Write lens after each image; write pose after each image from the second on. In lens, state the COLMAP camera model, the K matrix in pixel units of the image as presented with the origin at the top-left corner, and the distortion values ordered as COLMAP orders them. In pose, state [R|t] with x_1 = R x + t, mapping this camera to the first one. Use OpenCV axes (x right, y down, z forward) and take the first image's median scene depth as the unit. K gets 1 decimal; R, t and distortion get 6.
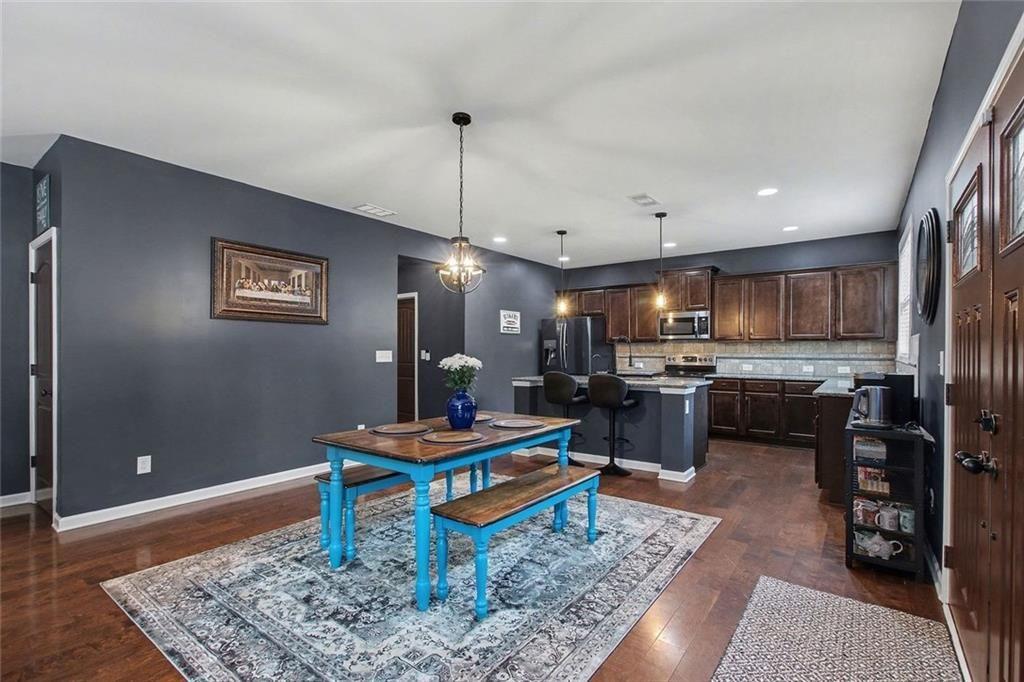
lens RADIAL K [[466.1, 0, 512.0], [0, 466.1, 348.8], [0, 0, 1]] dist [0.001246, 0.000538]
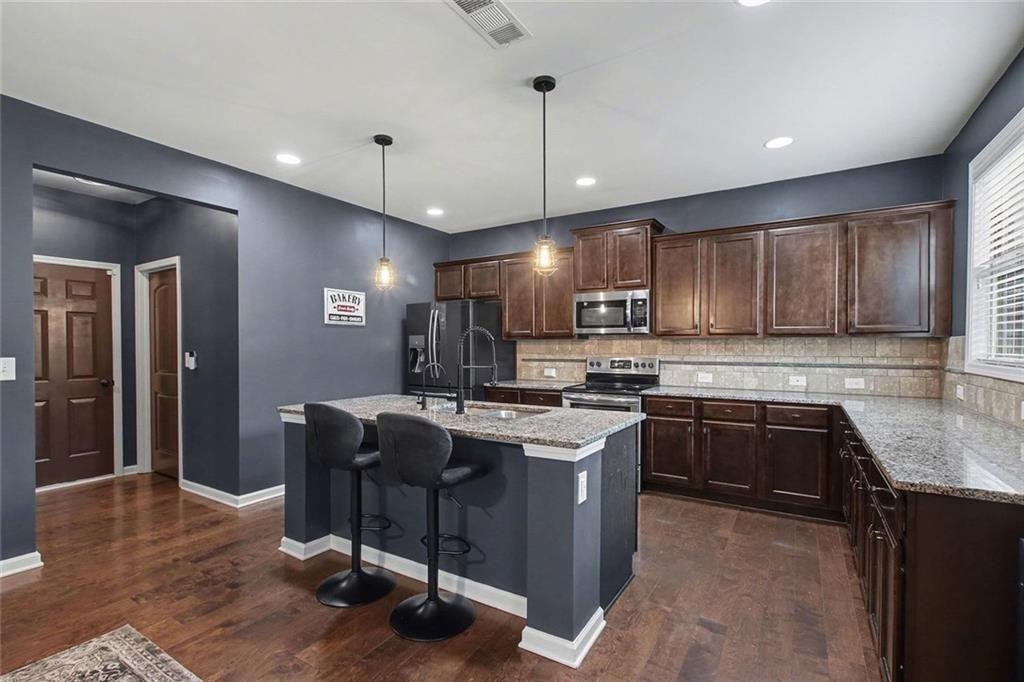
lens RADIAL K [[466.1, 0, 512.0], [0, 466.1, 348.8], [0, 0, 1]] dist [0.001246, 0.000538]
pose [[0.996245, -0.002458, 0.086544, 0.185436], [0.001595, 0.999948, 0.010048, -0.007278], [-0.086564, -0.009873, 0.996197, 0.386647]]
